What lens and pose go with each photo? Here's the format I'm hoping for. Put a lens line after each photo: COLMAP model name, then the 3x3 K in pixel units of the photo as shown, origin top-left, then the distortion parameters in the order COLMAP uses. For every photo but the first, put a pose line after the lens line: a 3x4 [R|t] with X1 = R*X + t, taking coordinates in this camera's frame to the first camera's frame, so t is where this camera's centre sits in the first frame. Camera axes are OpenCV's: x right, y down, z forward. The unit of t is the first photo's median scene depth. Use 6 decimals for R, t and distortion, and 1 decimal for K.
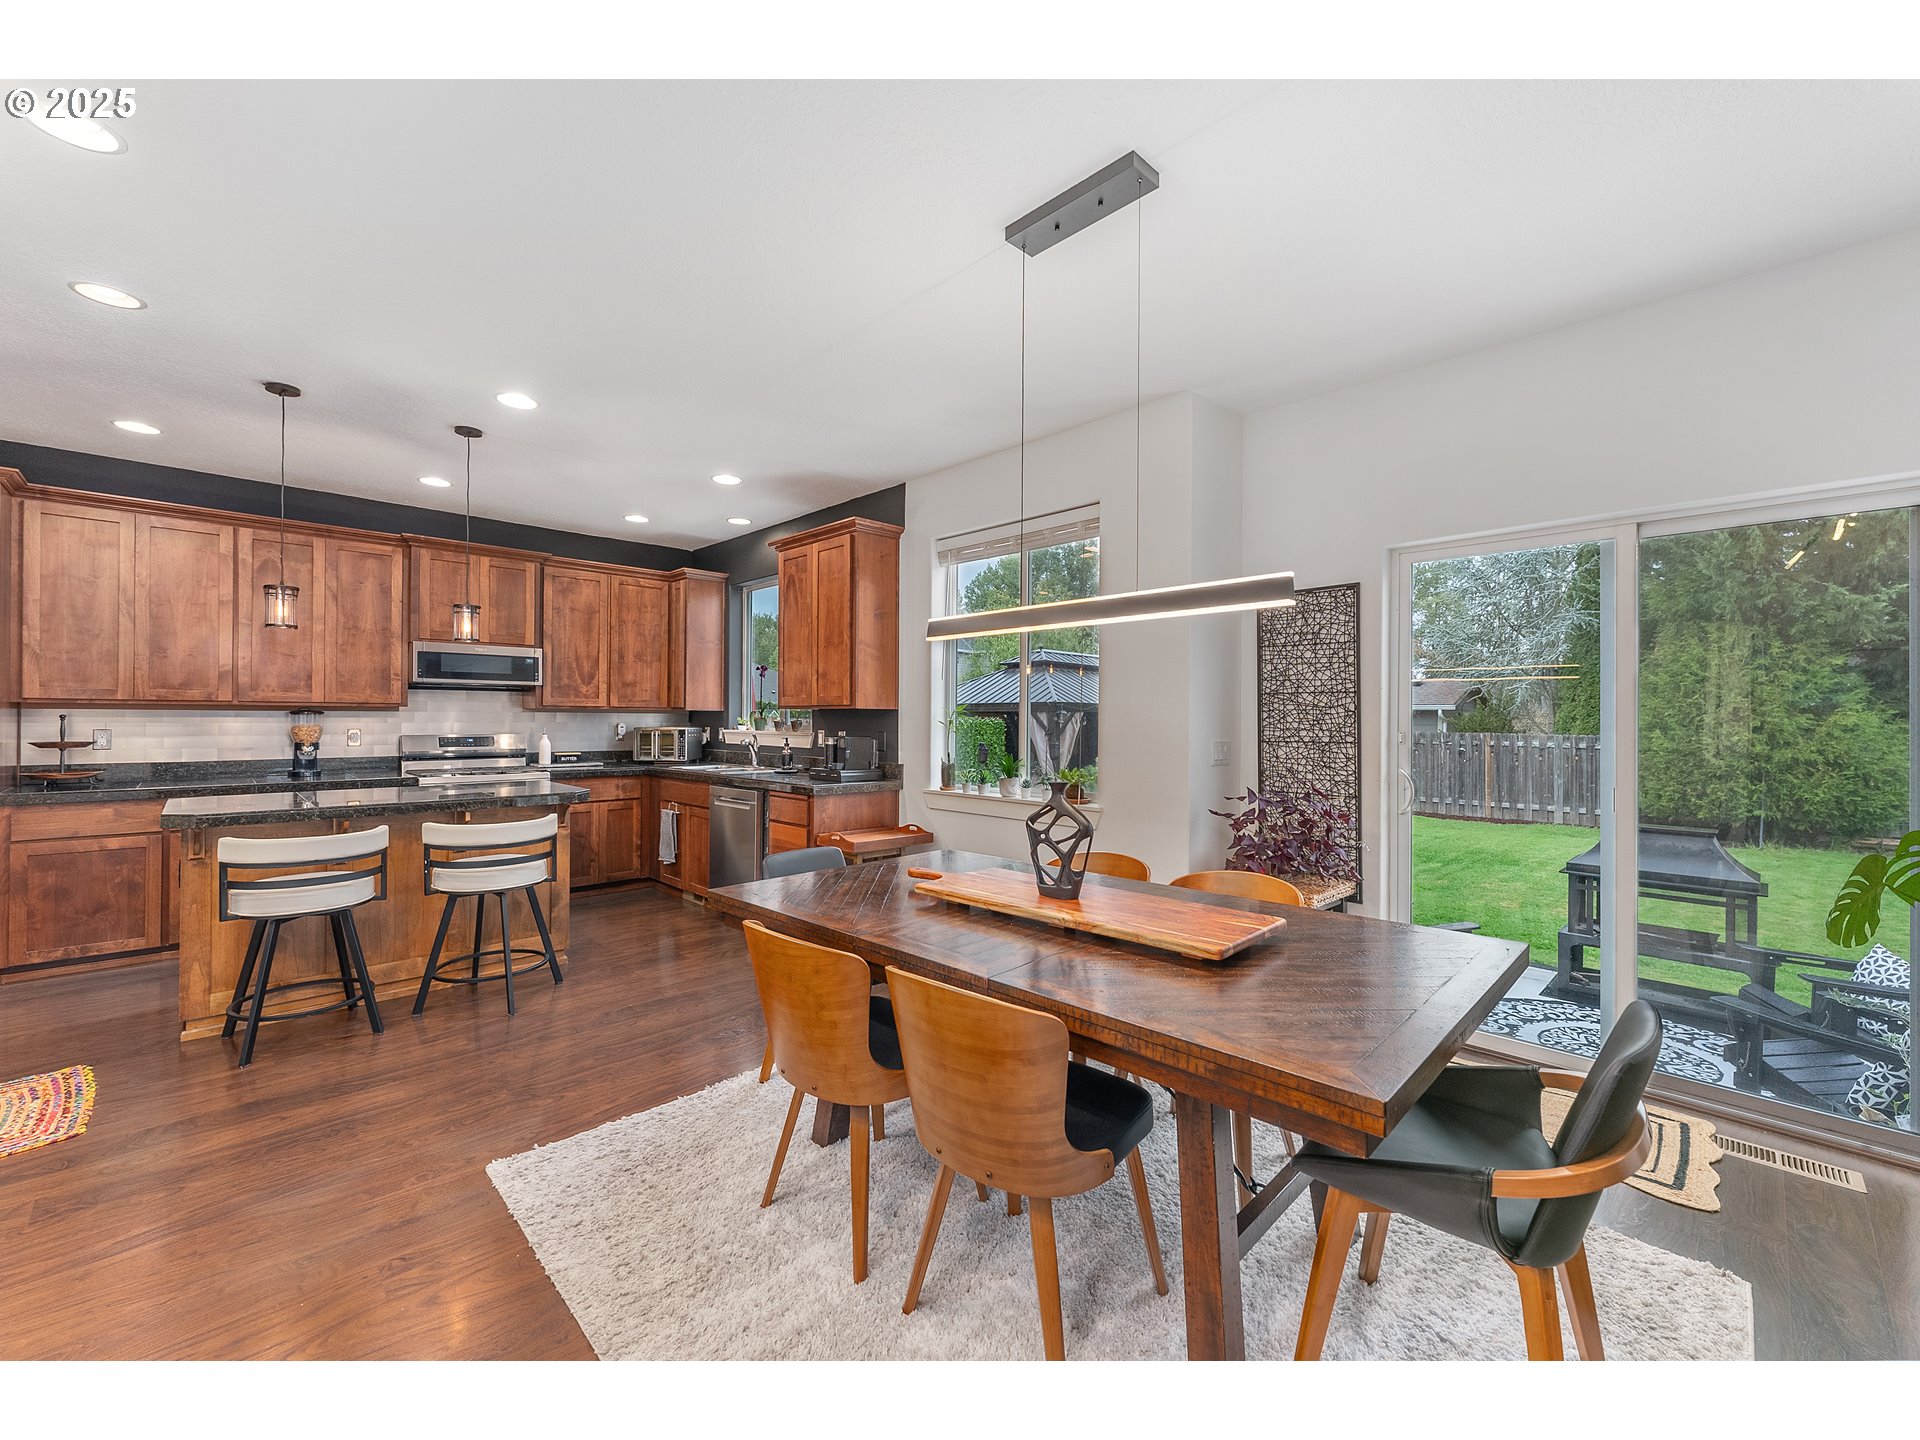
lens RADIAL K [[770.9, 0, 957.3], [0, 770.9, 721.6], [0, 0, 1]] dist [-0.001580, 0.000438]
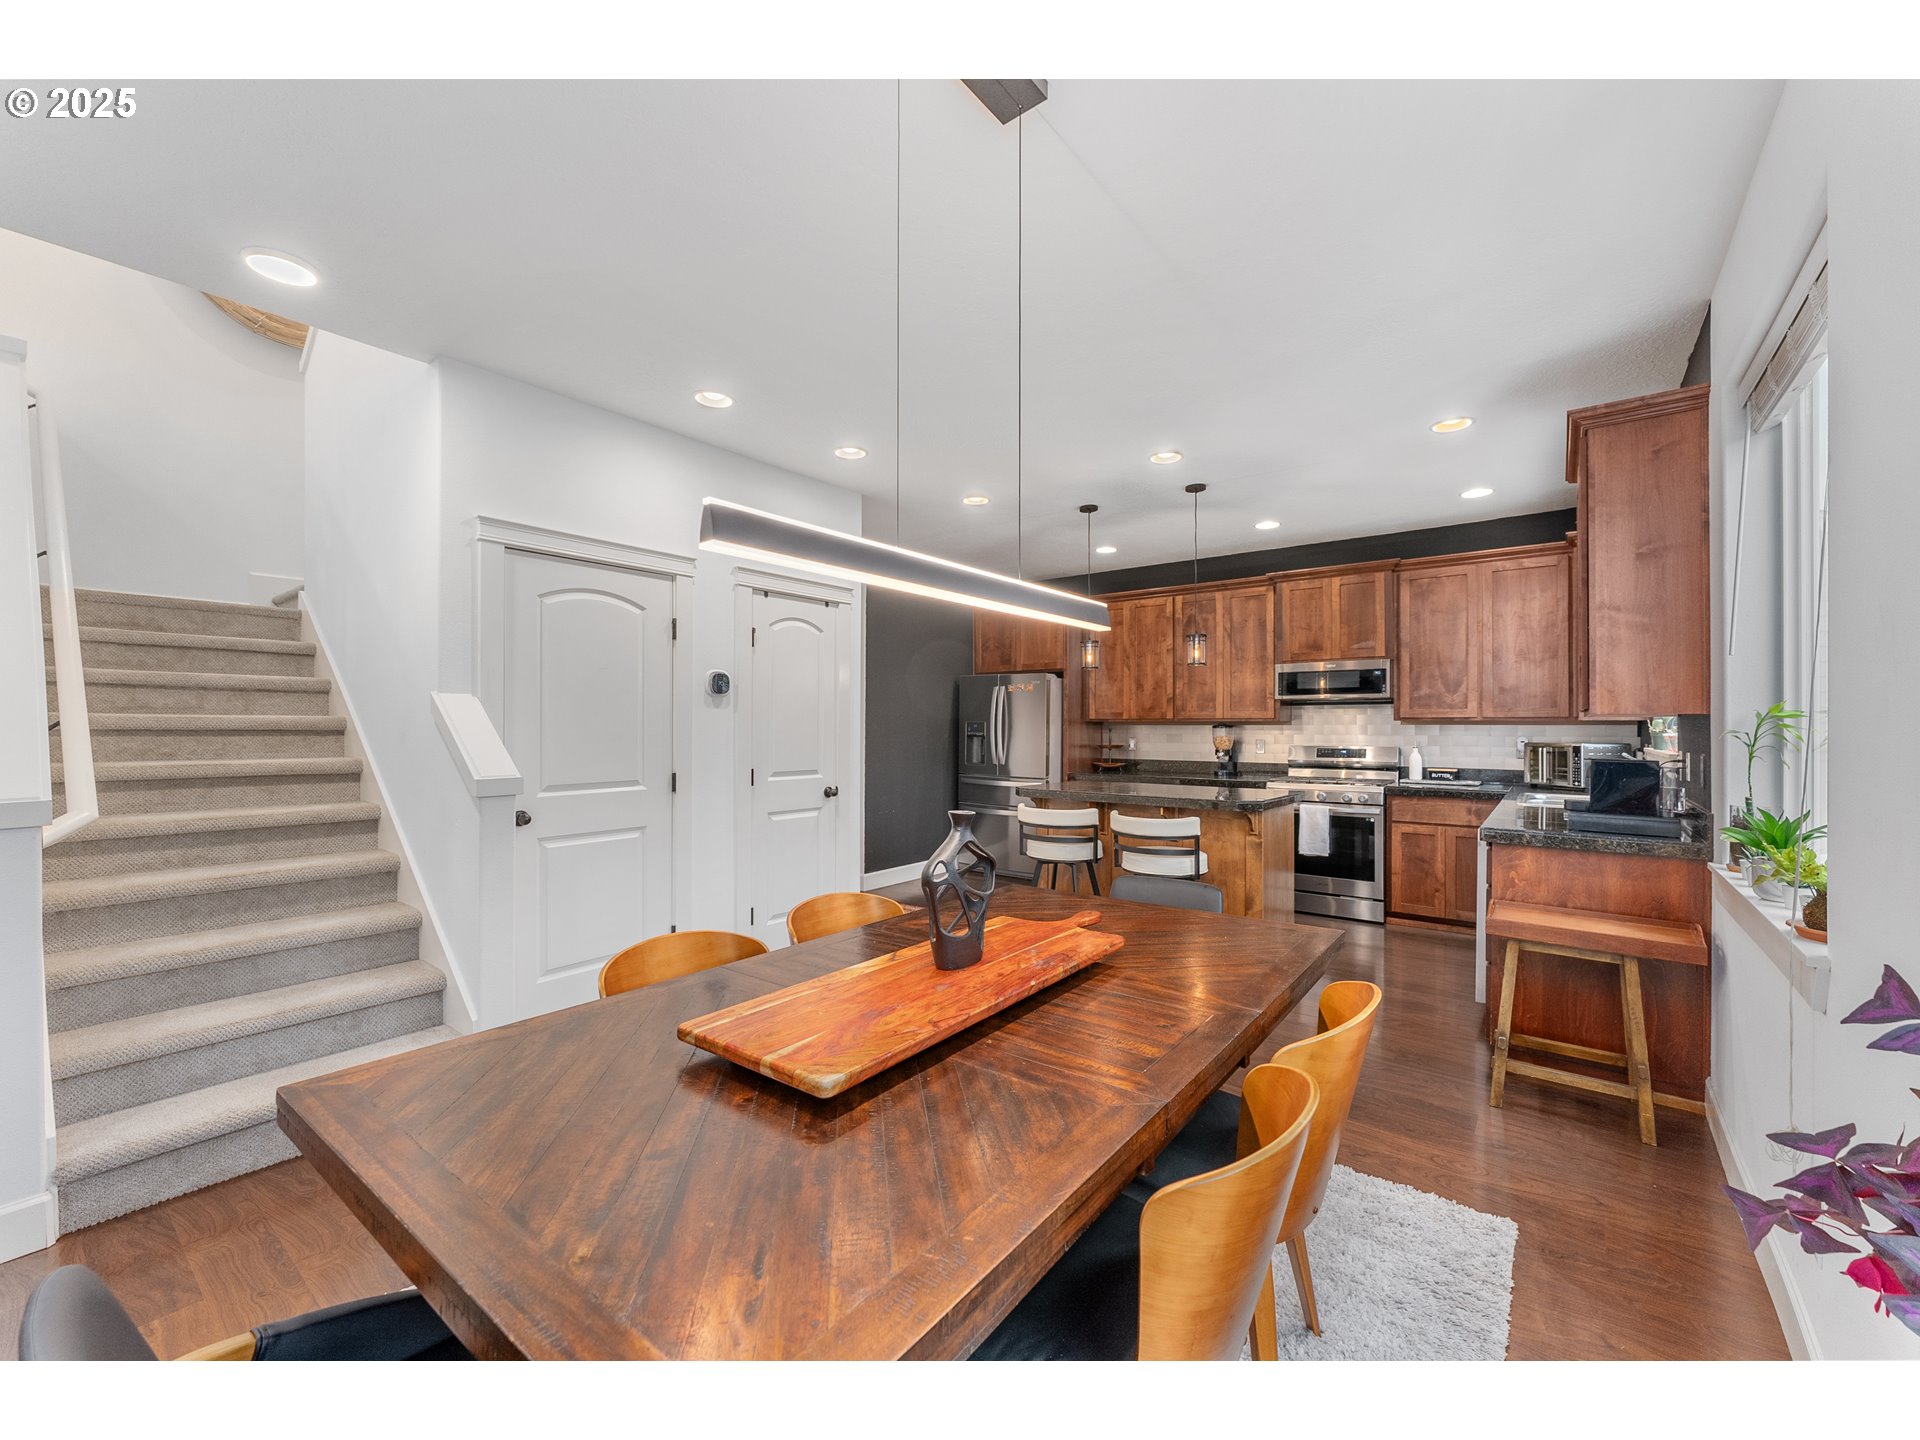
lens RADIAL K [[770.9, 0, 974.8], [0, 770.9, 724.5], [0, 0, 1]] dist [-0.001580, 0.000438]
pose [[0.150602, -0.008956, -0.988554, 0.348414], [-0.005444, 0.999936, -0.009888, -0.000109], [0.988579, 0.006870, 0.150544, 0.355243]]
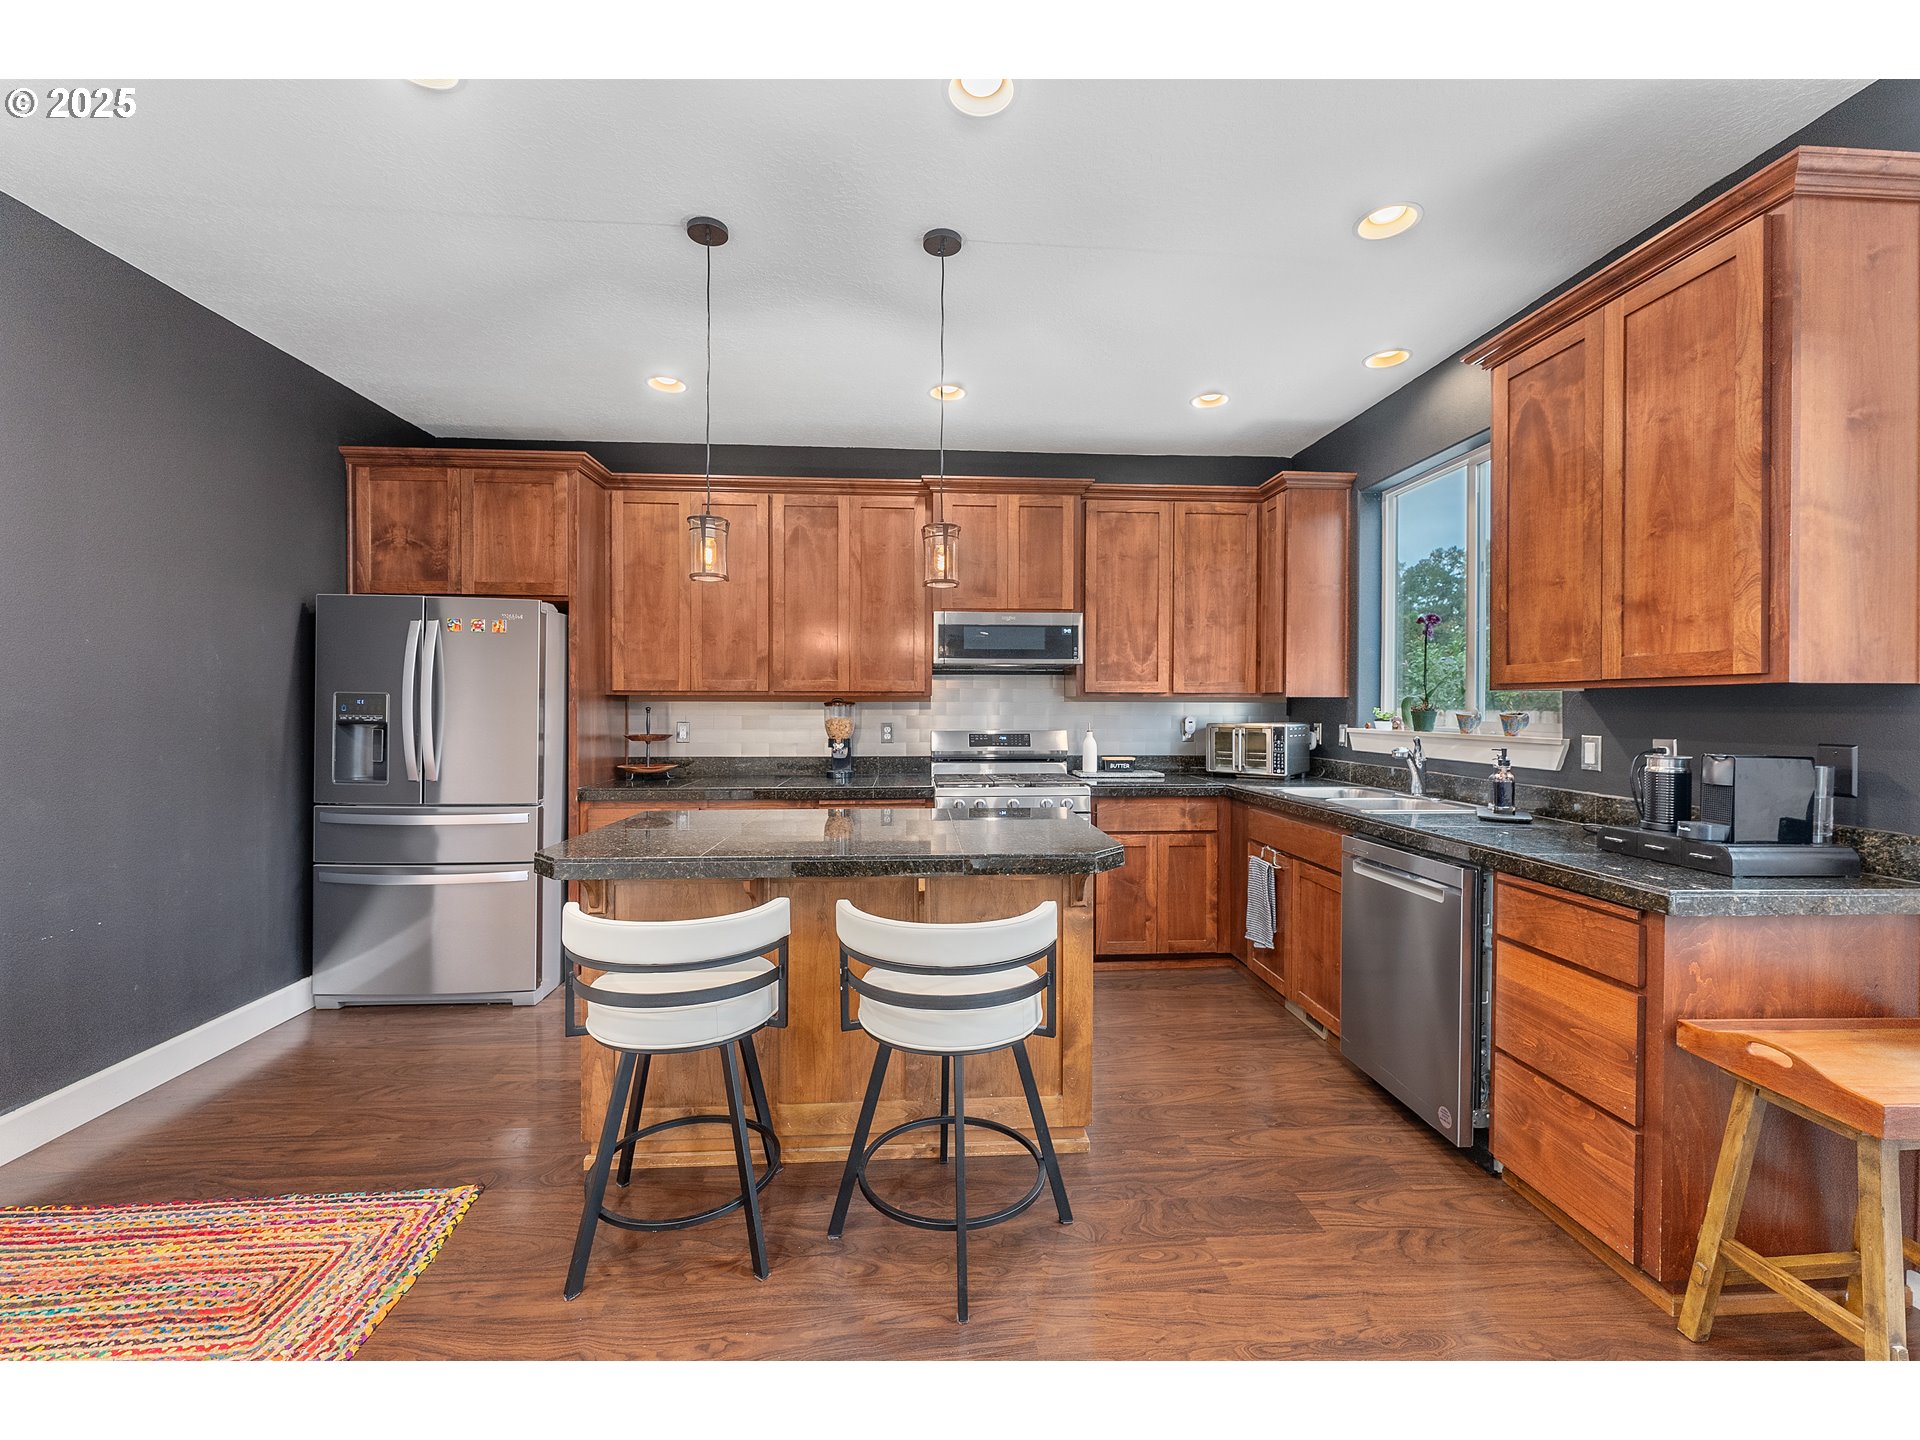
lens RADIAL K [[770.9, 0, 961.5], [0, 770.9, 708.0], [0, 0, 1]] dist [-0.001580, 0.000438]
pose [[0.759840, -0.003288, -0.650102, -0.164538], [-0.000270, 0.999986, -0.005373, -0.002377], [0.650111, 0.004258, 0.759828, 0.396549]]
